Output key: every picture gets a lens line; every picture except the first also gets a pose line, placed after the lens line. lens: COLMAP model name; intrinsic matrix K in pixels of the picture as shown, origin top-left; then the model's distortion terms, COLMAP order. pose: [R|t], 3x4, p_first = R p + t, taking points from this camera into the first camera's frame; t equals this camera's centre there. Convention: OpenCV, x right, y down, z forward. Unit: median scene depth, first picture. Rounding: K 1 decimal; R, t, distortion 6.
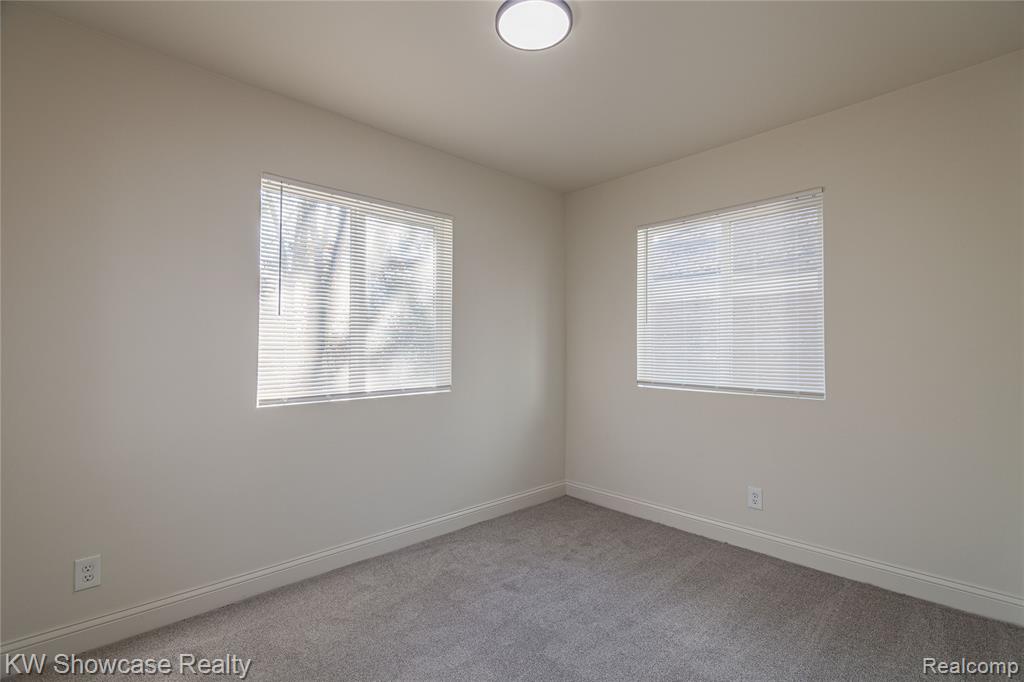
lens RADIAL K [[480.9, 0, 512.0], [0, 480.9, 341.0], [0, 0, 1]] dist [0.011524, -0.000874]
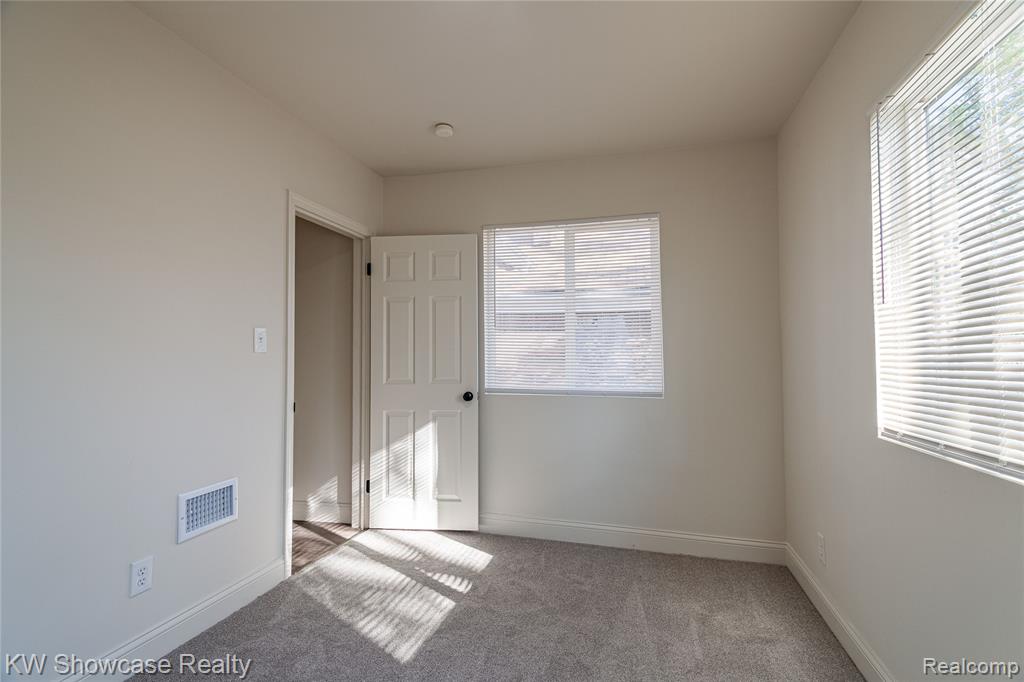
lens RADIAL K [[480.9, 0, 512.0], [0, 480.9, 341.0], [0, 0, 1]] dist [0.011524, -0.000874]
pose [[-0.853669, -0.018713, -0.520480, 0.271770], [0.007601, 0.998800, -0.048378, 0.024135], [0.520761, -0.045256, -0.852502, 1.191740]]
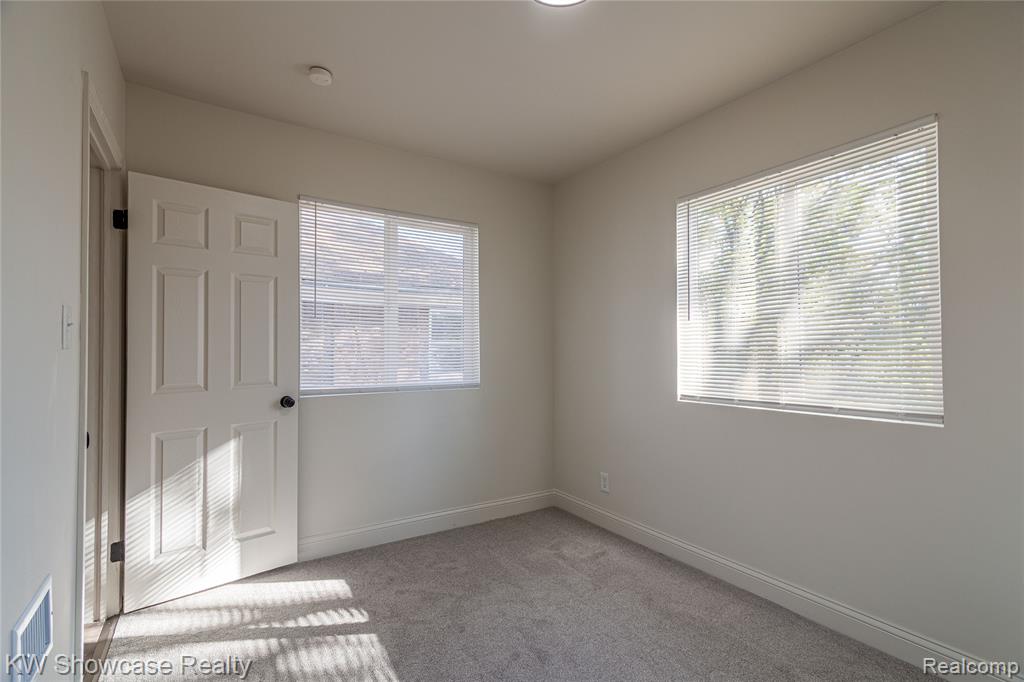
lens RADIAL K [[480.9, 0, 512.0], [0, 480.9, 341.0], [0, 0, 1]] dist [0.011524, -0.000874]
pose [[-0.183133, -0.017459, -0.982933, 0.624162], [0.018339, 0.999608, -0.021172, 0.009003], [0.982917, -0.021904, -0.182741, 0.734619]]
